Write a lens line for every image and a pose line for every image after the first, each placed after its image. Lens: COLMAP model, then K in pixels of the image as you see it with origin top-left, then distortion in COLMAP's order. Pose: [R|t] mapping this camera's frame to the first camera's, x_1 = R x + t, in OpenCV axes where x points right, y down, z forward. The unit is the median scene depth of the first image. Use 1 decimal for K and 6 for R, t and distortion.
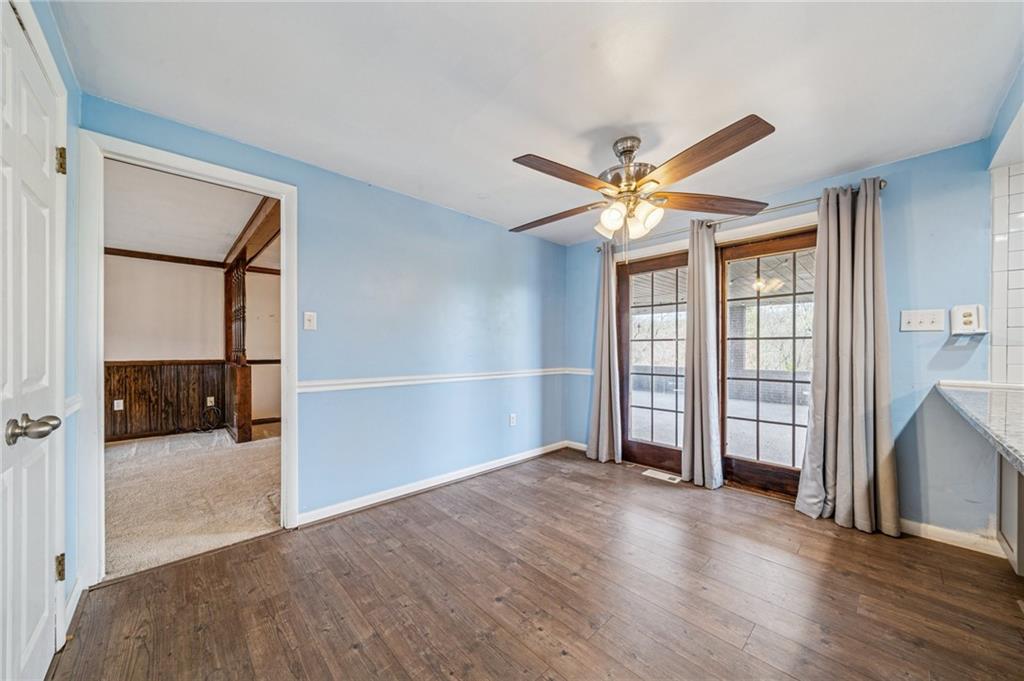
lens RADIAL K [[361.1, 0, 510.5], [0, 361.1, 350.2], [0, 0, 1]] dist [0.001161, 0.000239]
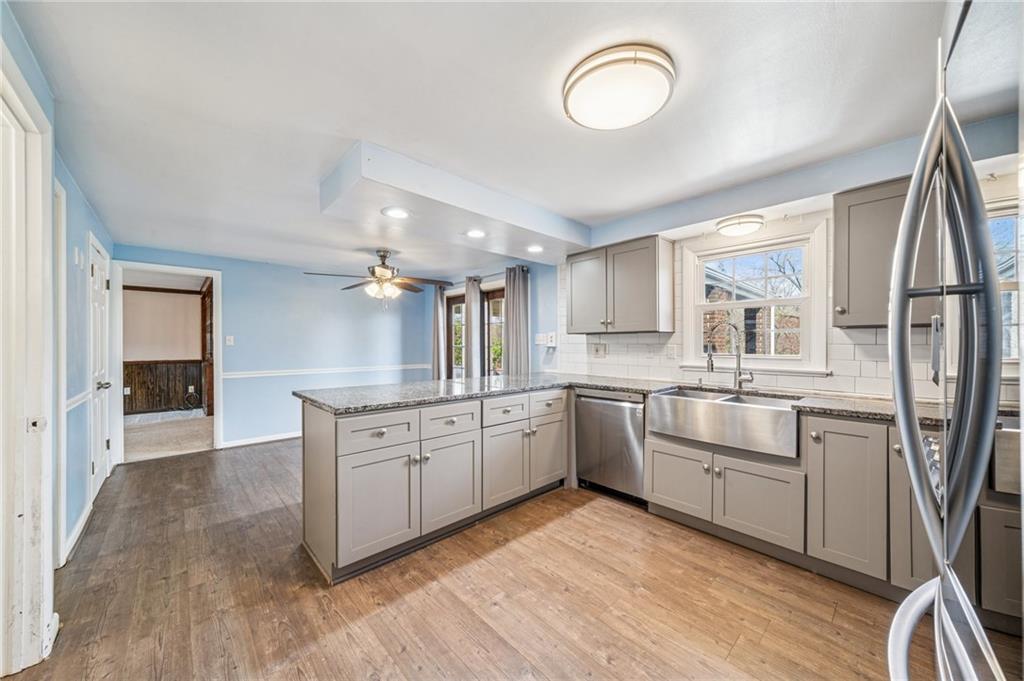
lens RADIAL K [[361.1, 0, 511.9], [0, 361.1, 345.3], [0, 0, 1]] dist [0.001161, 0.000239]
pose [[0.999975, -0.005909, -0.003777, 0.894124], [0.005903, 0.999981, -0.001732, -0.042678], [0.003787, 0.001709, 0.999991, -0.852078]]
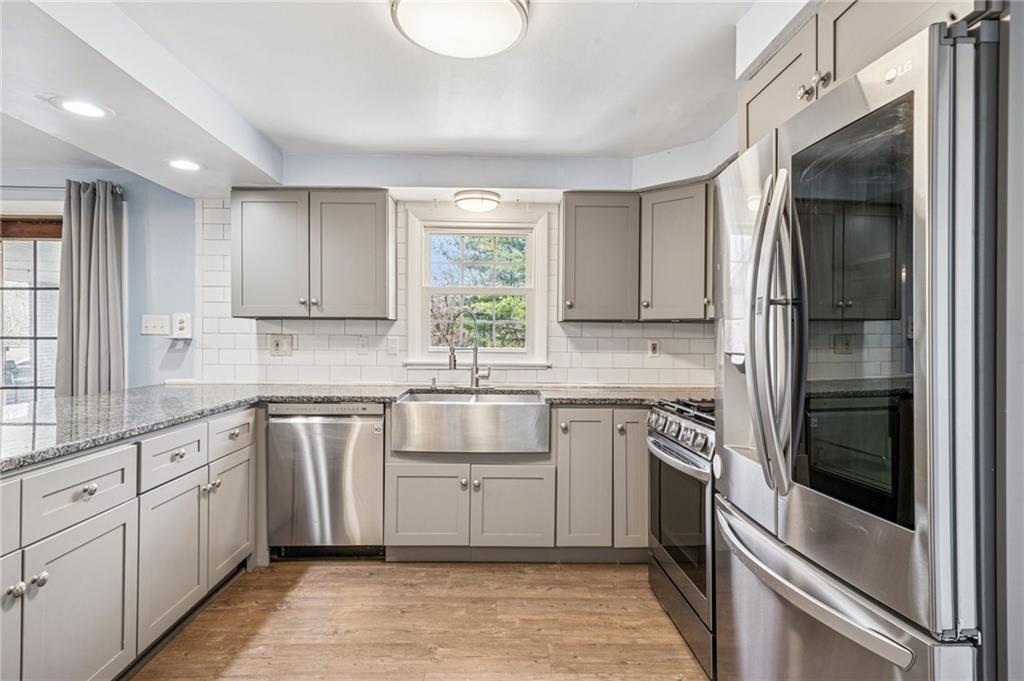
lens RADIAL K [[533.9, 0, 505.2], [0, 533.9, 337.8], [0, 0, 1]] dist [0.025894, -0.000672]
pose [[0.671797, -0.001691, 0.740734, 0.586649], [0.000198, 0.999998, 0.002103, -0.042771], [-0.740736, -0.001266, 0.671796, -0.763278]]
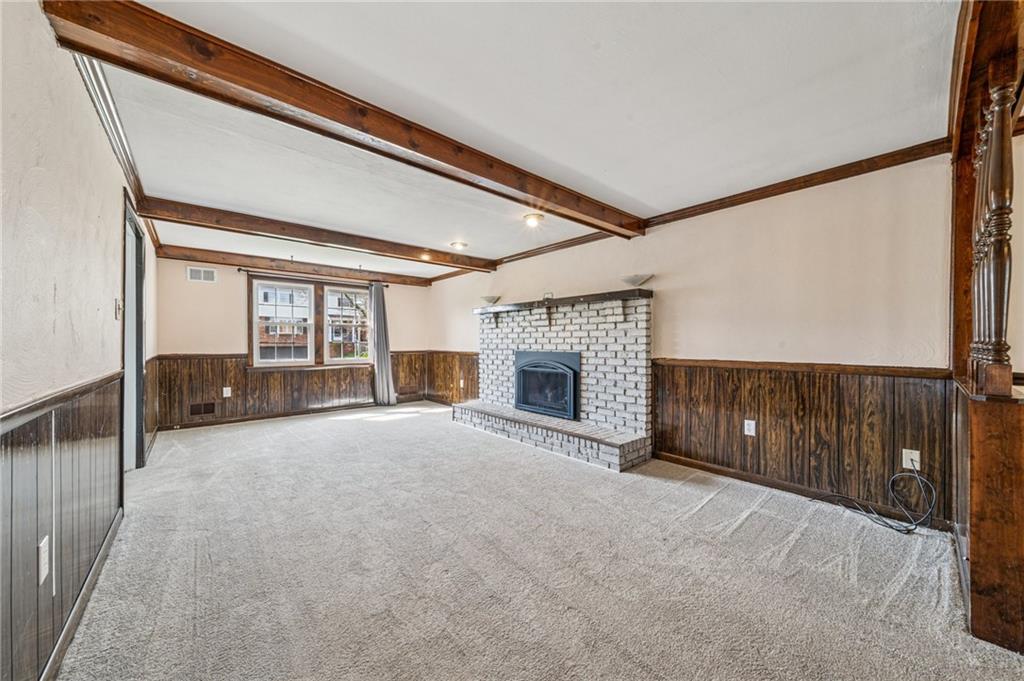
lens RADIAL K [[361.1, 0, 507.9], [0, 361.1, 343.7], [0, 0, 1]] dist [0.001161, 0.000239]
pose [[-0.044891, 0.003452, -0.998986, -0.735069], [-0.004118, 0.999985, 0.003640, -0.004491], [0.998983, 0.004277, -0.044876, 1.065227]]
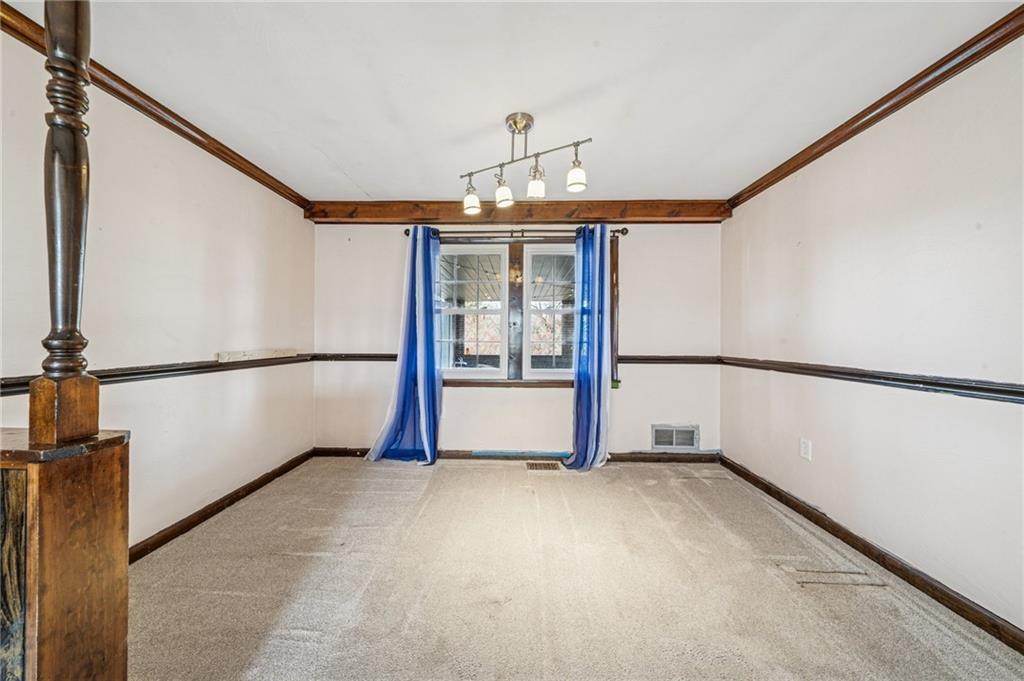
lens RADIAL K [[361.1, 0, 504.8], [0, 361.1, 336.5], [0, 0, 1]] dist [0.001161, 0.000239]
pose [[0.714473, 0.006657, 0.699632, -1.288737], [-0.004321, 0.999978, -0.005102, -0.004847], [-0.699650, 0.000622, 0.714485, 1.365962]]
